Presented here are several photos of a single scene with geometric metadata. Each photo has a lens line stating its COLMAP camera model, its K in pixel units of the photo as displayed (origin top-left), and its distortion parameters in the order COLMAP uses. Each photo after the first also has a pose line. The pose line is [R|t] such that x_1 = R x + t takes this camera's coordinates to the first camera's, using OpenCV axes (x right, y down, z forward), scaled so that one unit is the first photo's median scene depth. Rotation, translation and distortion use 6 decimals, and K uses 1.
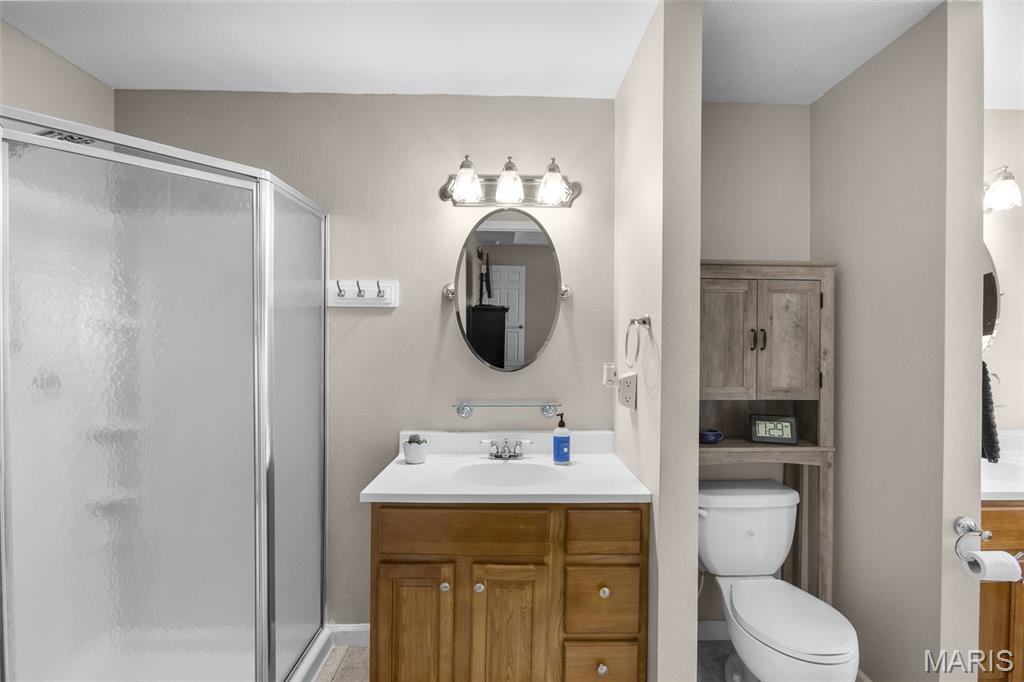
lens RADIAL K [[465.1, 0, 516.8], [0, 465.1, 342.8], [0, 0, 1]] dist [-0.005936, 0.005848]
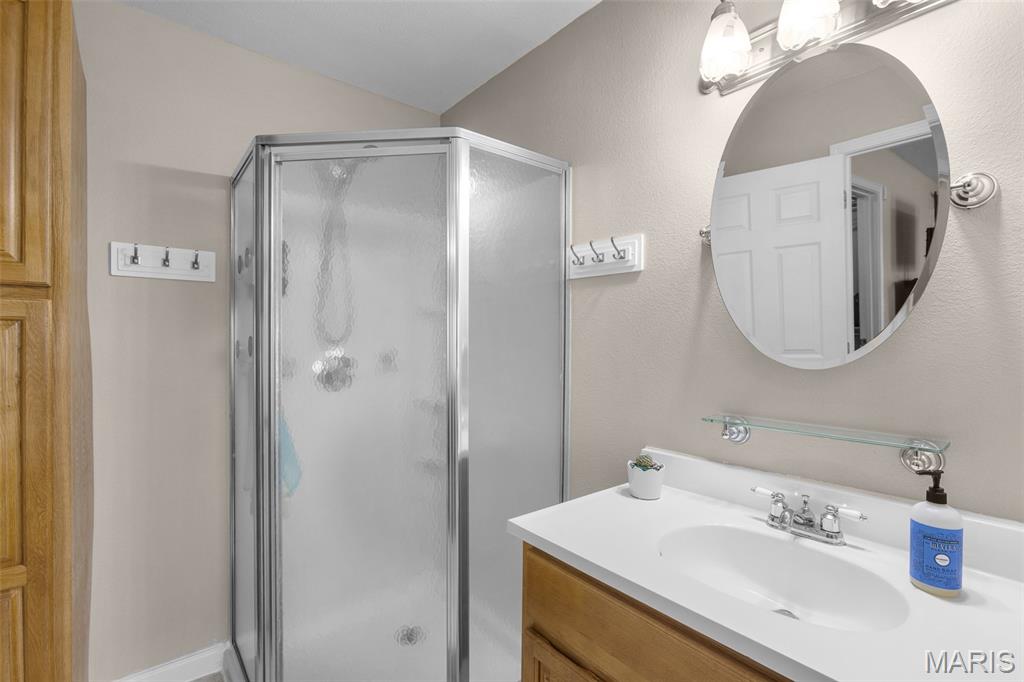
lens RADIAL K [[465.1, 0, 507.8], [0, 465.1, 338.9], [0, 0, 1]] dist [-0.005936, 0.005848]
pose [[0.638096, -0.002490, -0.769953, 0.166621], [0.001688, 0.999997, -0.001836, 0.030100], [0.769955, -0.000128, 0.638098, 0.405348]]
